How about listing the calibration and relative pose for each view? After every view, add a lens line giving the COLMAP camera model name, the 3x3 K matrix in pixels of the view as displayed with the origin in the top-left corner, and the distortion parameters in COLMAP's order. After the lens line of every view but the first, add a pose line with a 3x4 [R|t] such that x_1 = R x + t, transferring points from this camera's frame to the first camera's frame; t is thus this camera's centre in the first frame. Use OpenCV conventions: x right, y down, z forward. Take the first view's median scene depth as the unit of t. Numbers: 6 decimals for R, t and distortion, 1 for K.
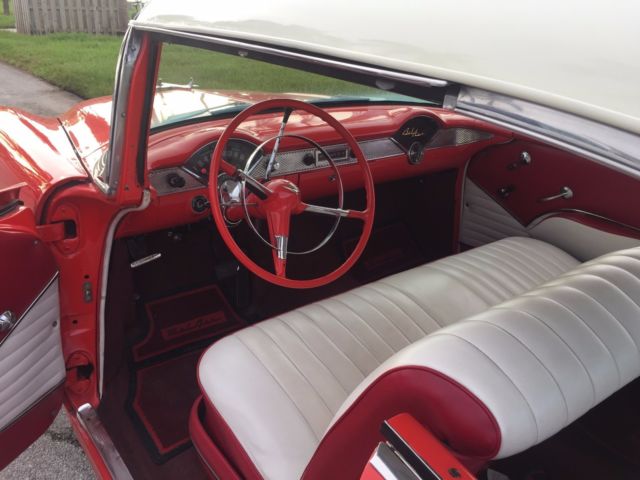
lens RADIAL K [[550.5, 0, 320.0], [0, 550.5, 240.0], [0, 0, 1]] dist [0.024506, -0.009017]
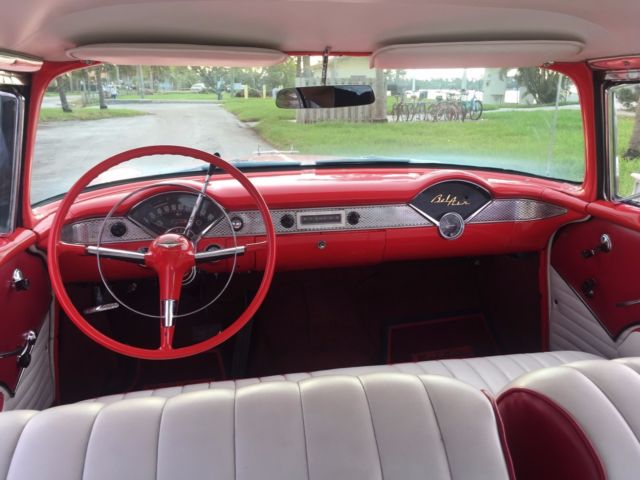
lens RADIAL K [[550.5, 0, 320.0], [0, 550.5, 240.0], [0, 0, 1]] dist [0.024506, -0.009017]
pose [[0.900099, 0.074313, -0.429302, 0.338208], [-0.135735, 0.984137, -0.114234, -0.019275], [0.414003, 0.161093, 0.895908, 0.200825]]
